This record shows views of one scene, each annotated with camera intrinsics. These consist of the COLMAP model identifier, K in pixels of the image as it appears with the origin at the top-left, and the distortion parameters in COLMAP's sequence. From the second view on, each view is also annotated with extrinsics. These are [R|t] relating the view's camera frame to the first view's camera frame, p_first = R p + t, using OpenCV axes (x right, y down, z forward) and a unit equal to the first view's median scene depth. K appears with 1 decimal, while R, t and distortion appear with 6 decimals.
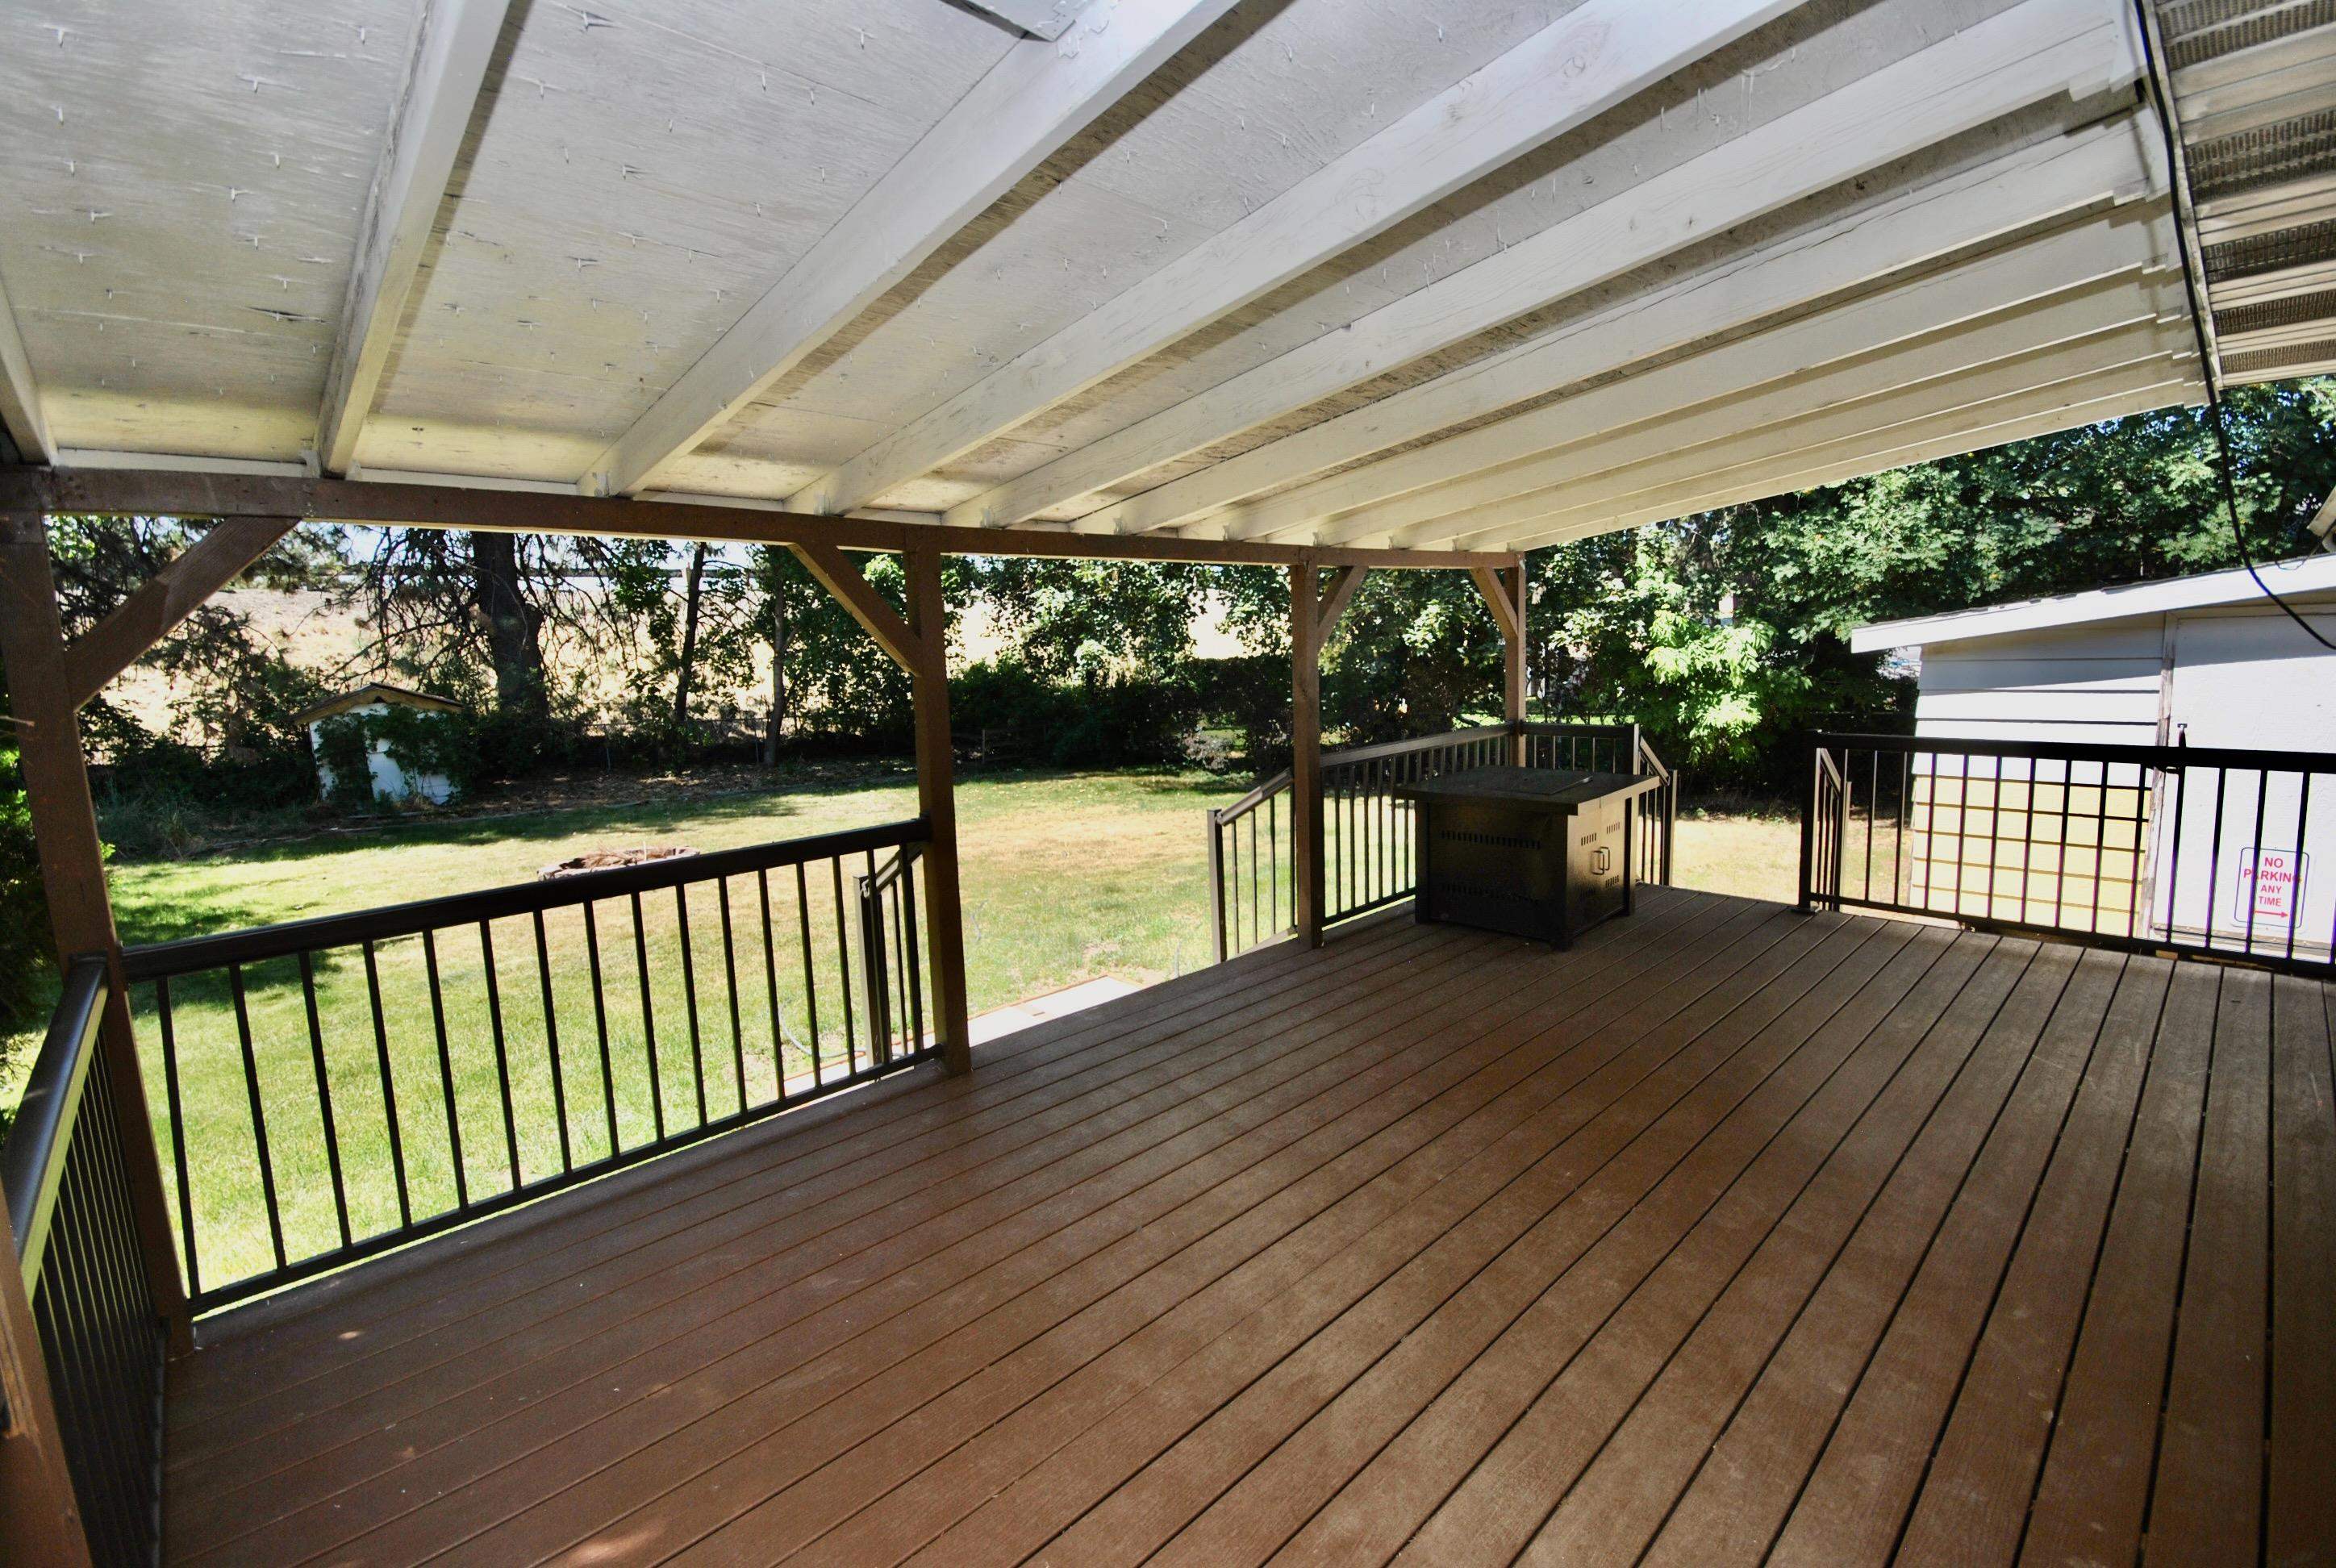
lens RADIAL K [[1041.5, 0, 1168.0], [0, 1041.5, 784.0], [0, 0, 1]] dist [0.018724, 0.000033]
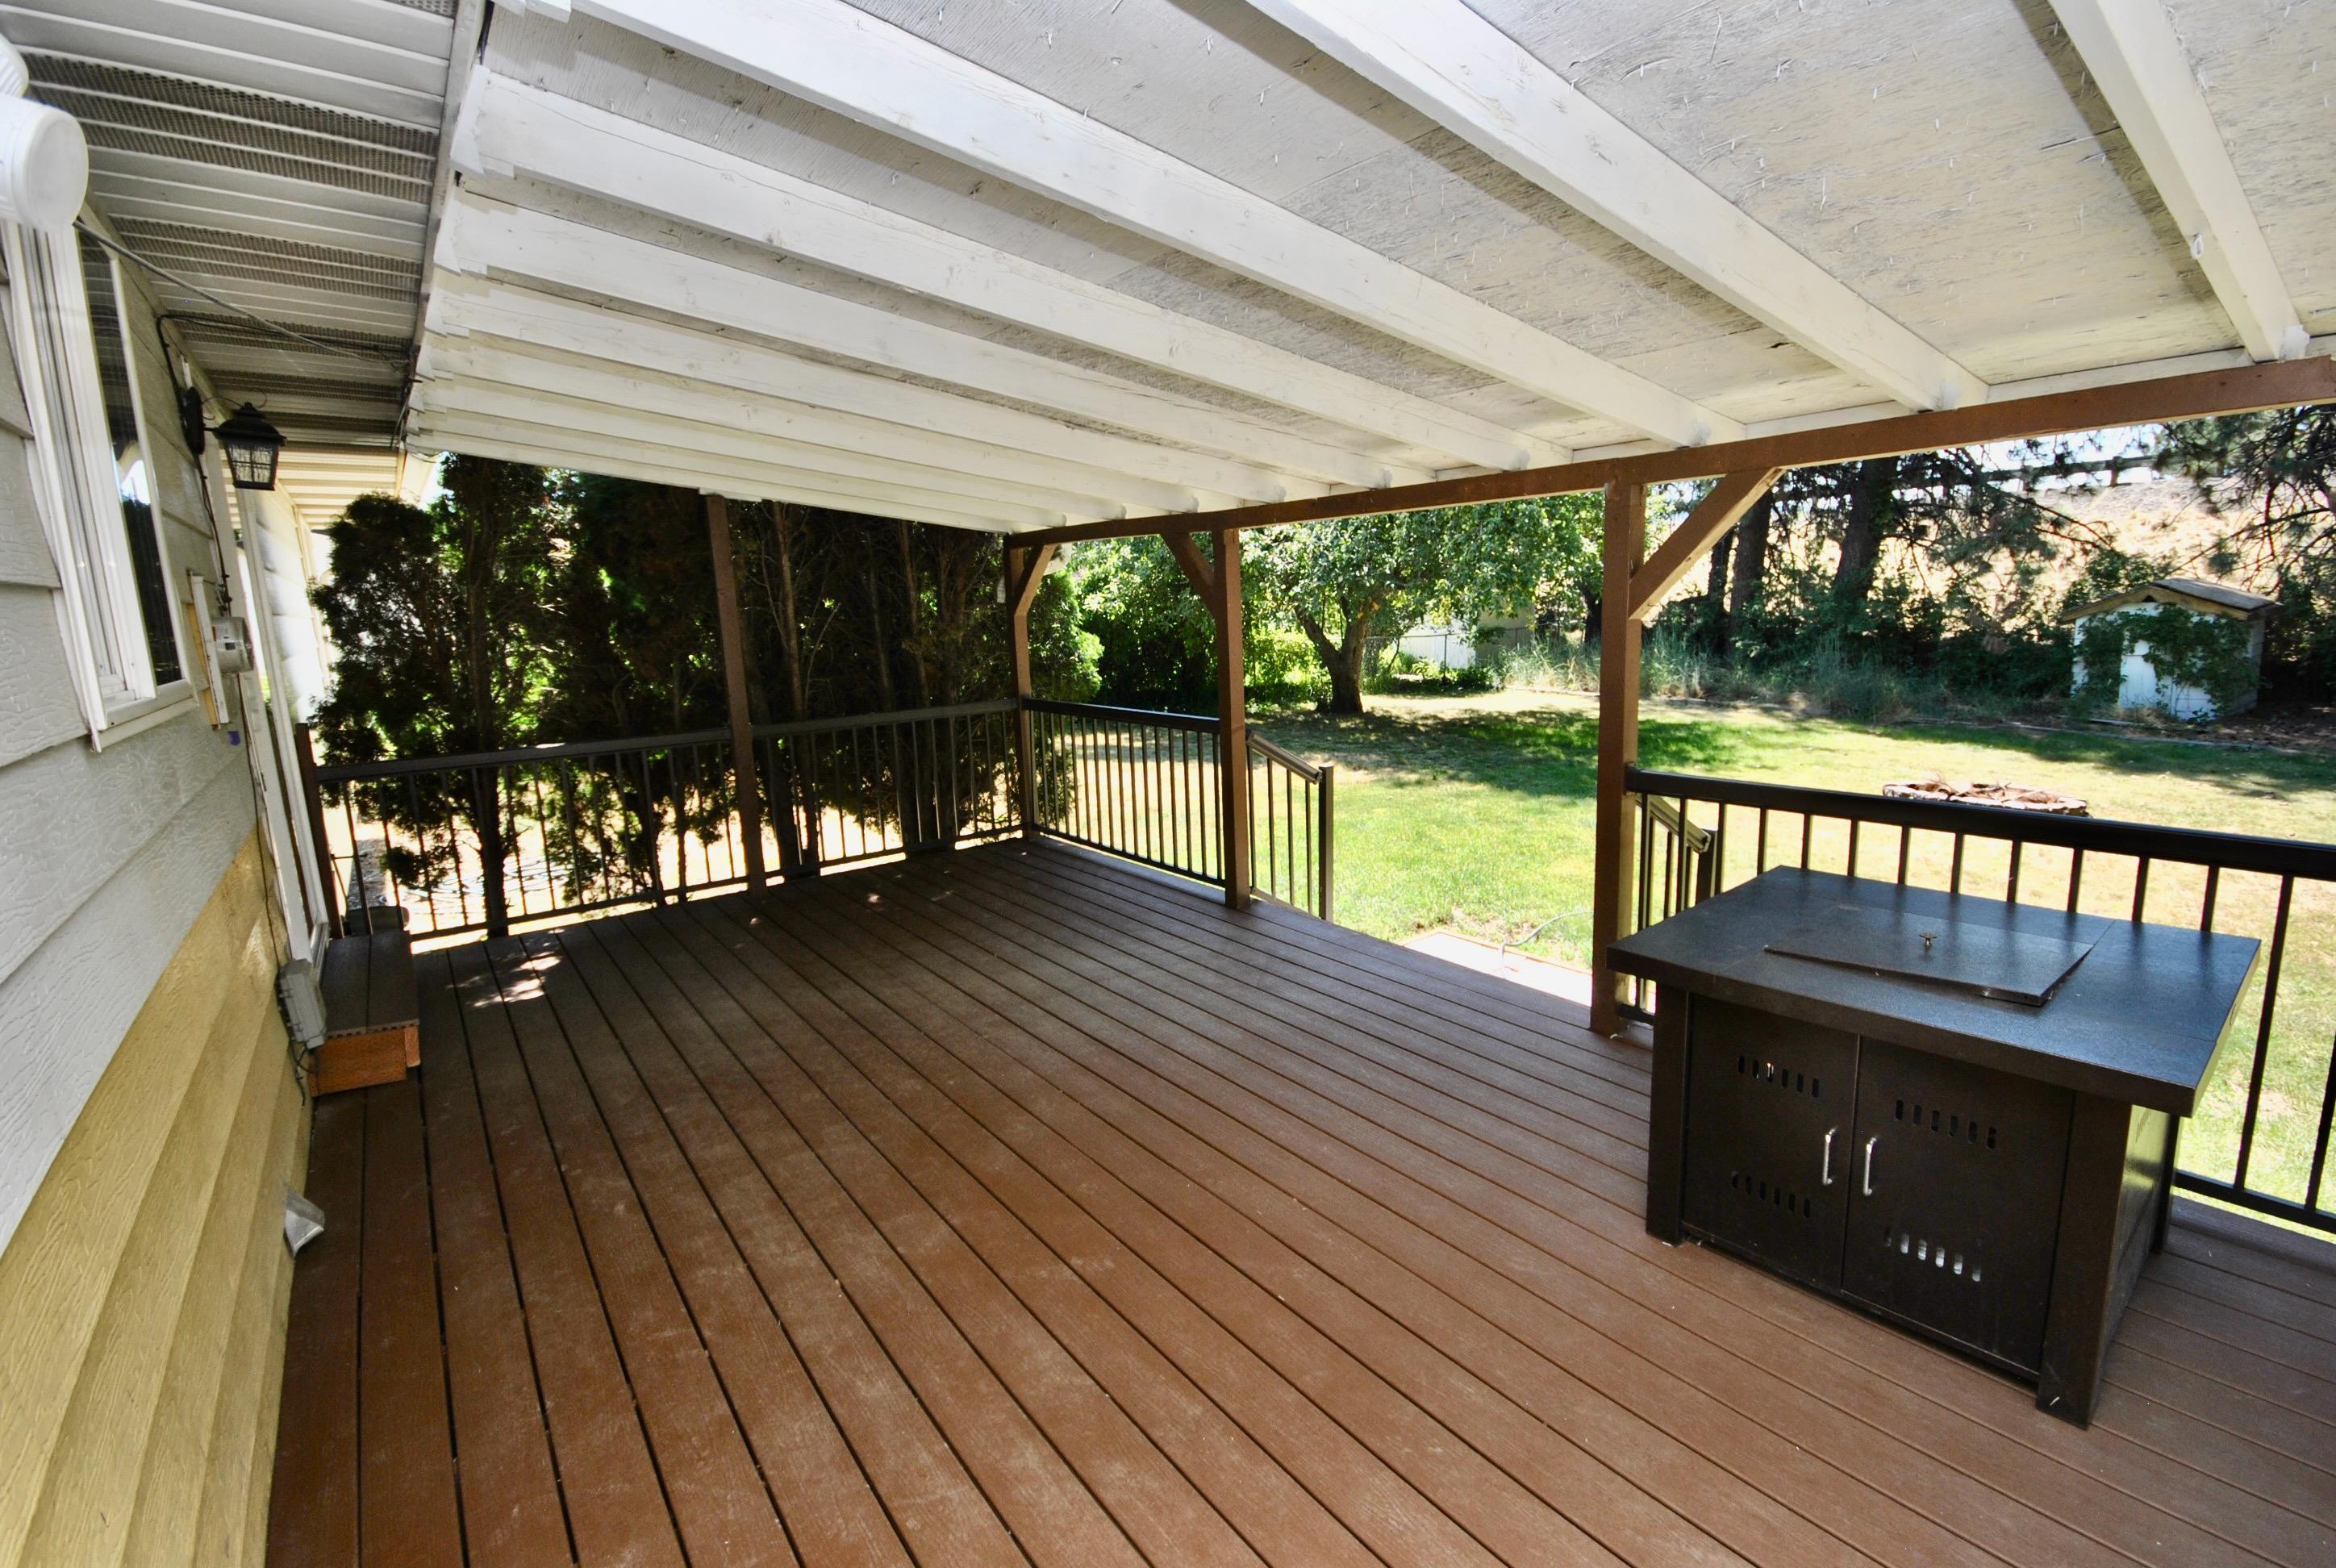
lens RADIAL K [[1029.3, 0, 1187.0], [0, 1029.3, 765.4], [0, 0, 1]] dist [-0.002346, -0.000113]
pose [[-0.097267, 0.207159, -0.973460, 0.256082], [-0.105525, 0.970438, 0.217060, -0.044495], [0.989648, 0.123837, -0.072531, 0.238906]]
